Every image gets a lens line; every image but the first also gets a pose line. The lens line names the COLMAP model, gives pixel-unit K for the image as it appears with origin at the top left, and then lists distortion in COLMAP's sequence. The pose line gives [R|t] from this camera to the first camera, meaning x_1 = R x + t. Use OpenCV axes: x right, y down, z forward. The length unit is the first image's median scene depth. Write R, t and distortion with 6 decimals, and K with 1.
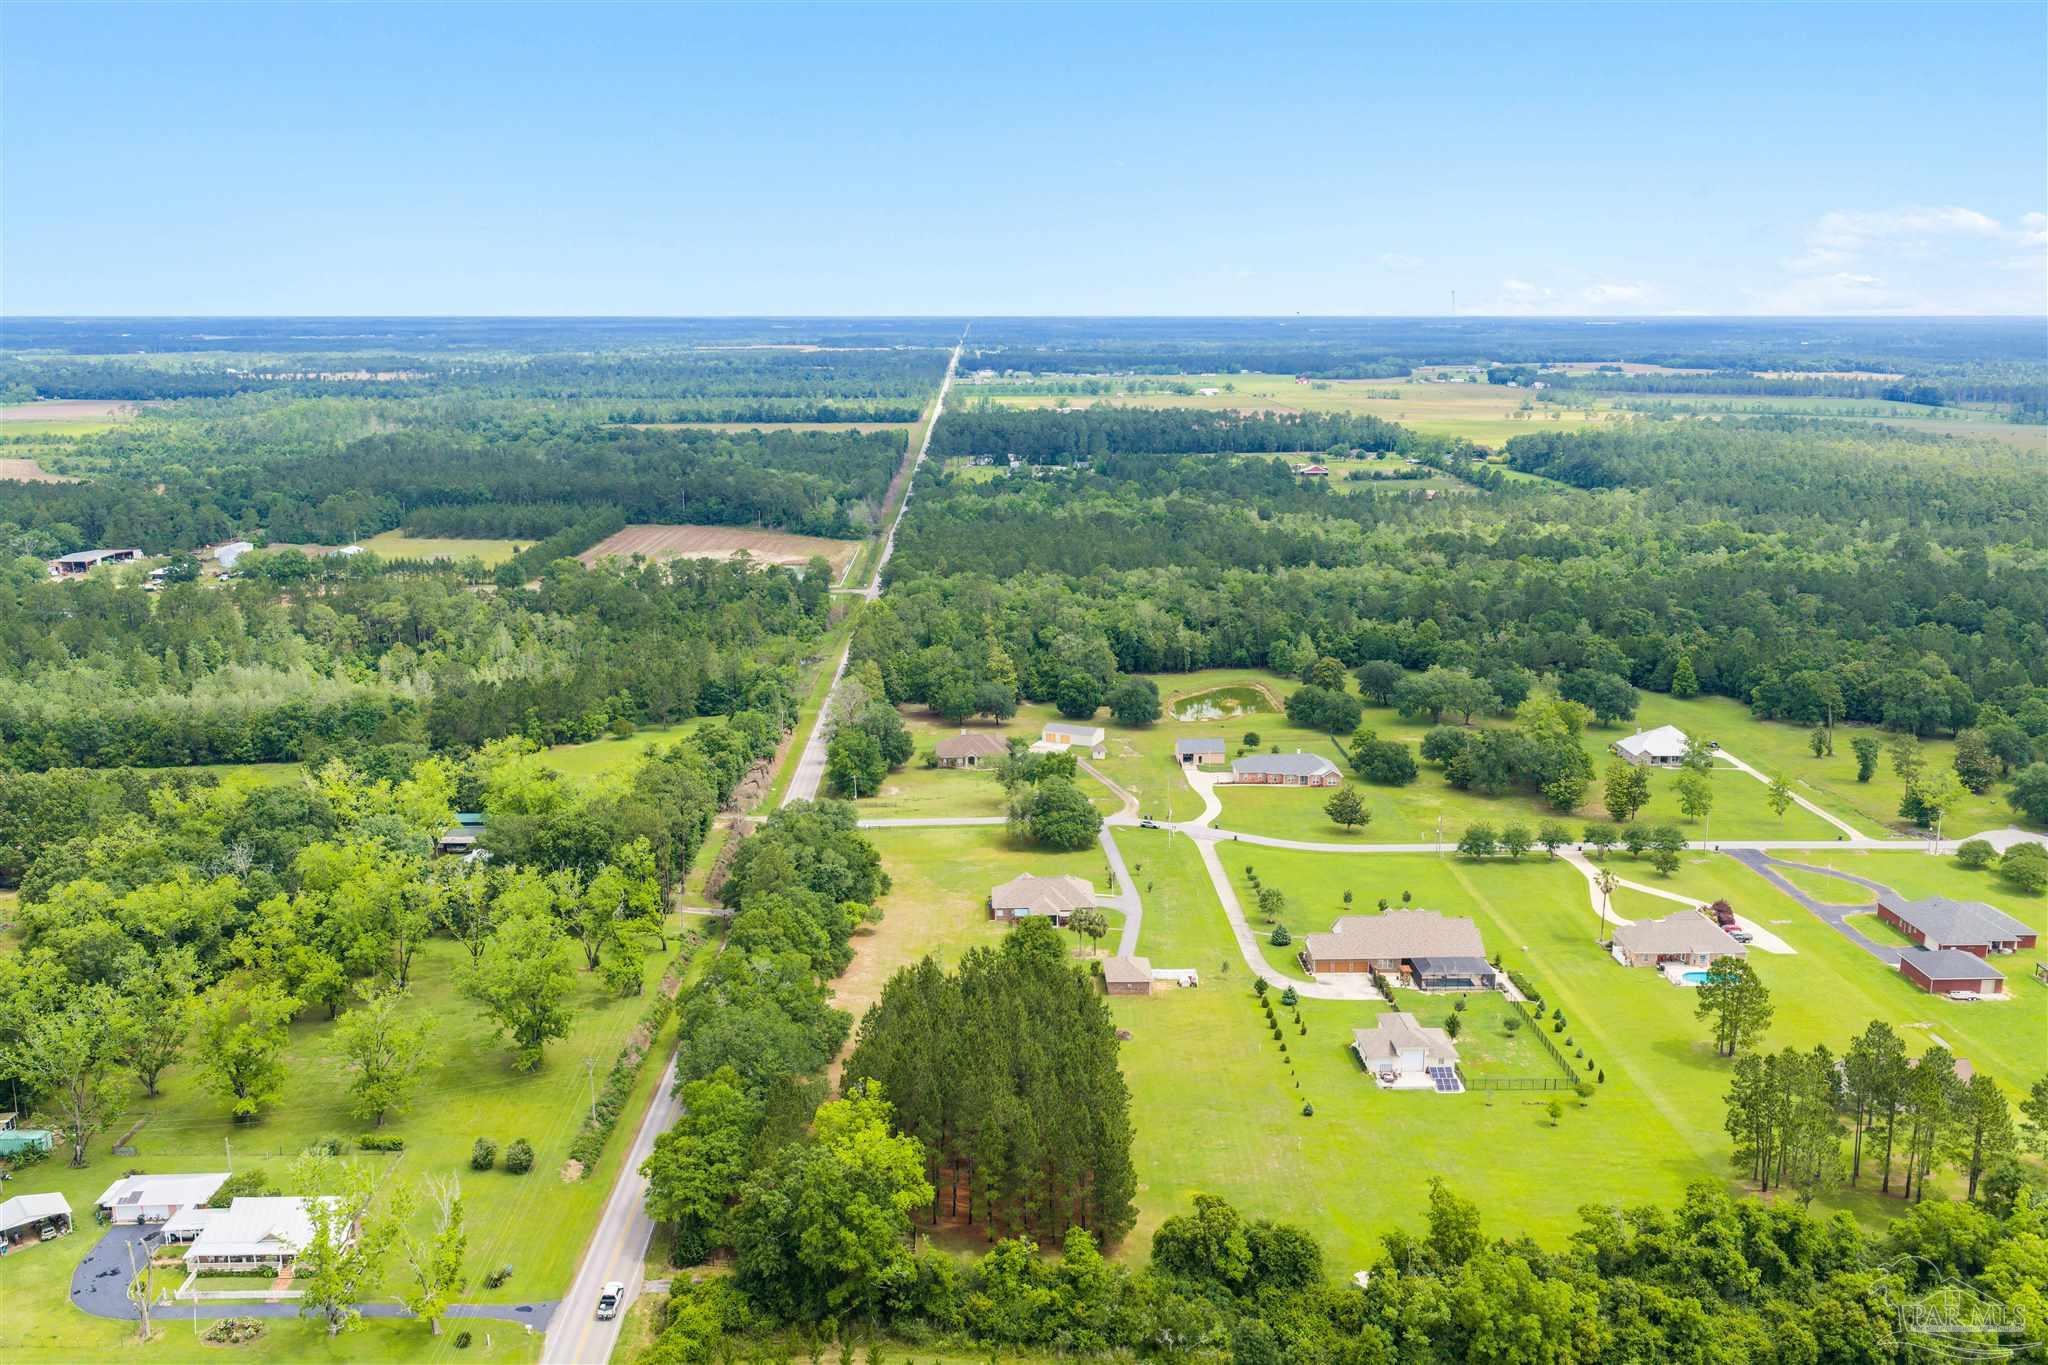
lens RADIAL K [[1745.5, 0, 1024.0], [0, 1745.5, 682.5], [0, 0, 1]] dist [0.028518, -0.079123]
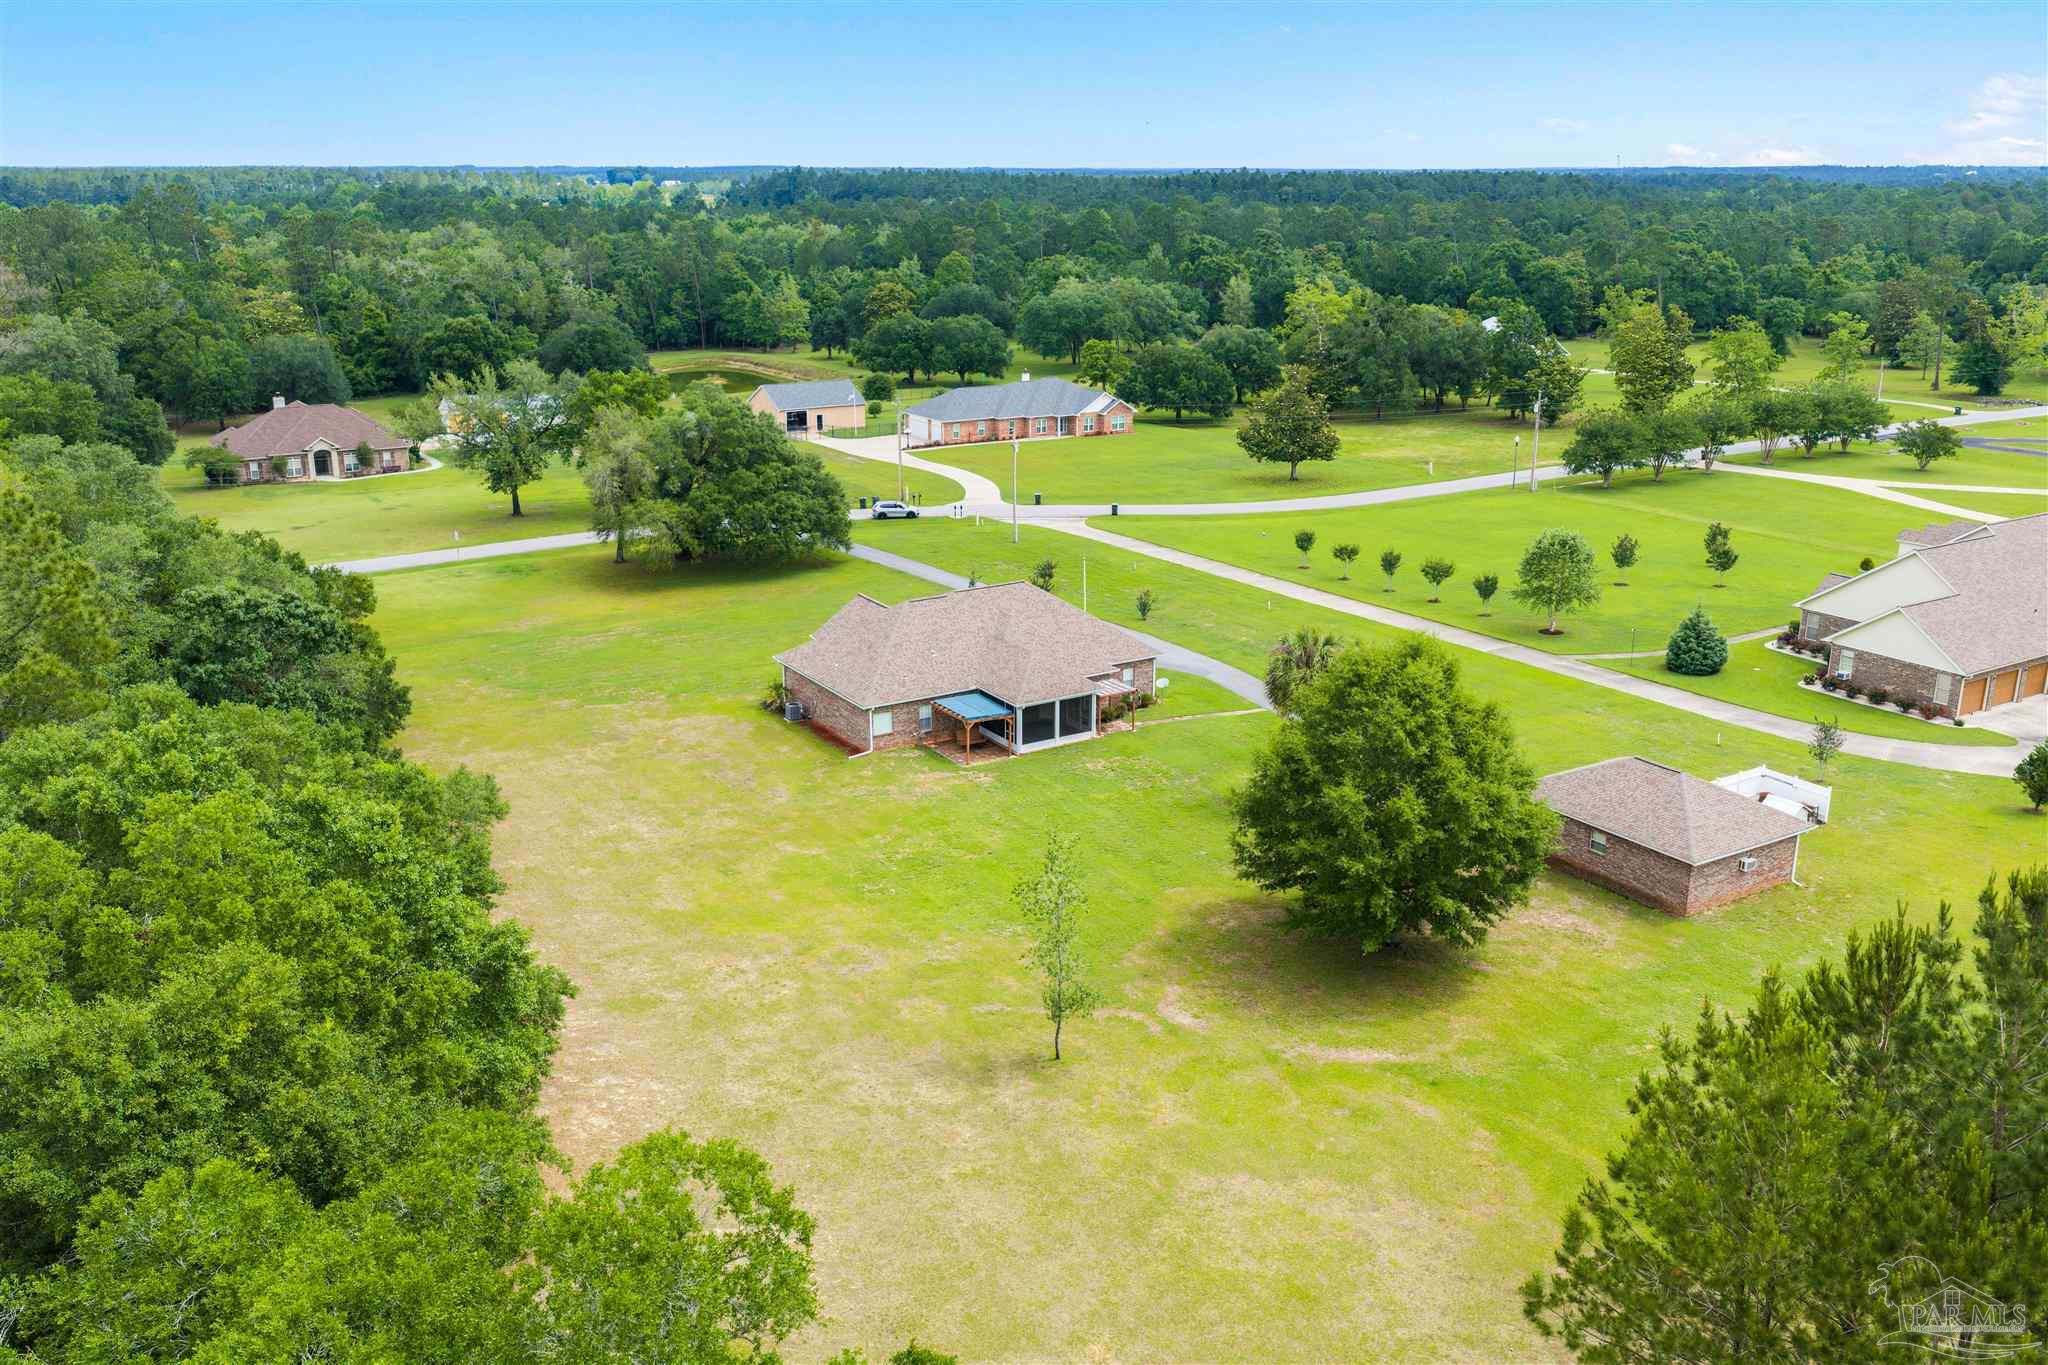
lens RADIAL K [[1745.5, 0, 1024.0], [0, 1745.5, 682.5], [0, 0, 1]] dist [0.028518, -0.079123]
pose [[0.863095, -0.145986, 0.483483, -0.108445], [0.112226, 0.988816, 0.098228, 0.085411], [-0.492415, -0.030520, 0.869825, 0.637711]]
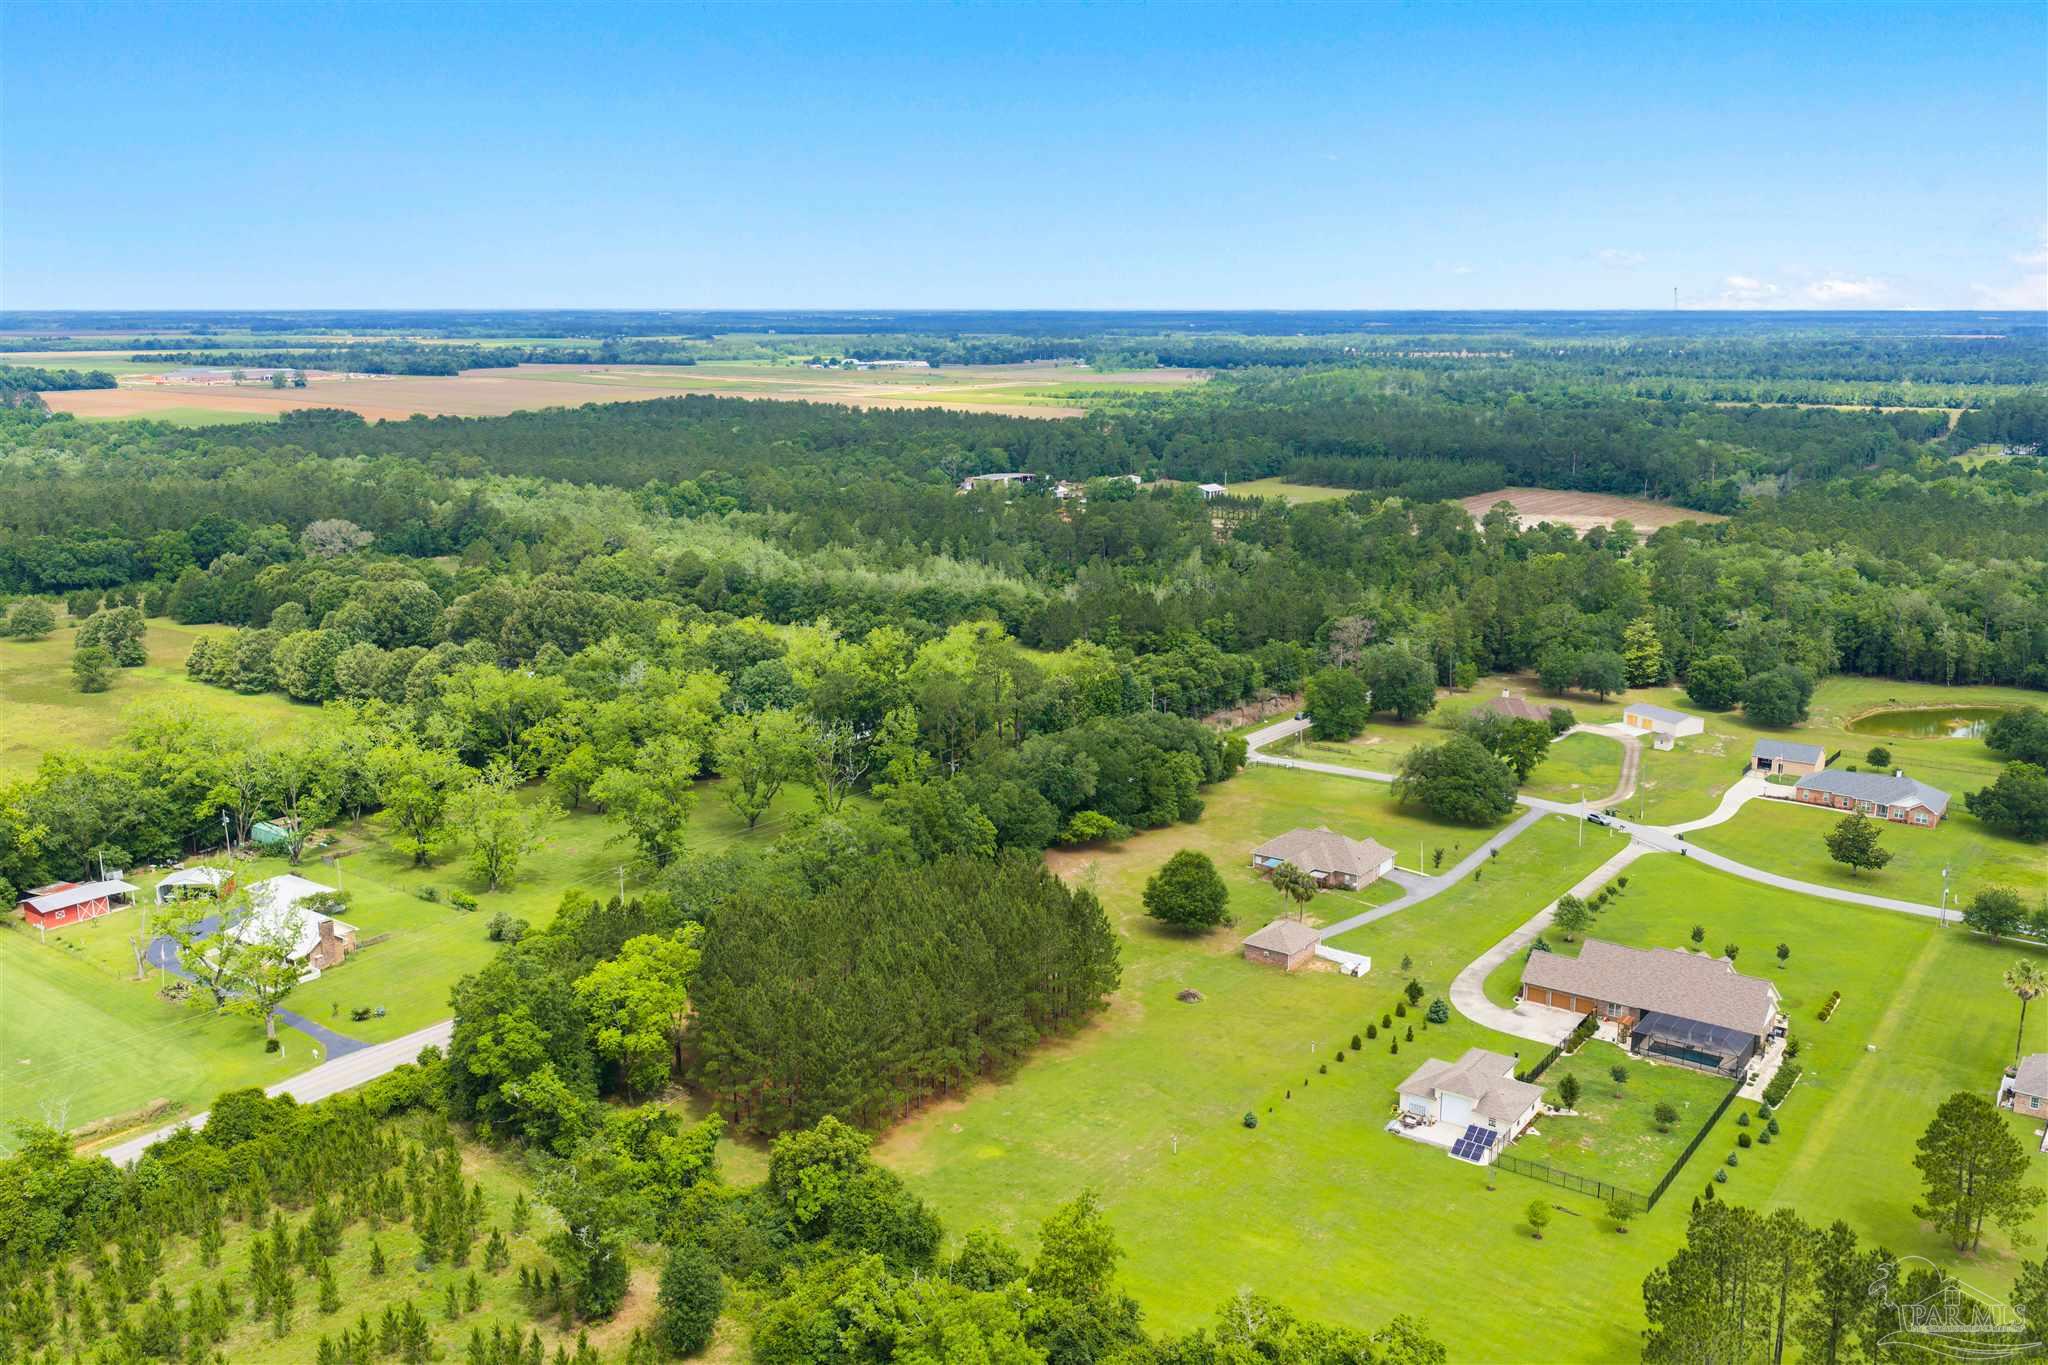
lens RADIAL K [[1745.5, 0, 1024.0], [0, 1745.5, 682.5], [0, 0, 1]] dist [0.028518, -0.079123]
pose [[0.784383, 0.129664, -0.606572, 0.352632], [-0.129861, 0.990563, 0.043820, 0.018273], [0.606530, 0.044398, 0.793820, 0.199650]]
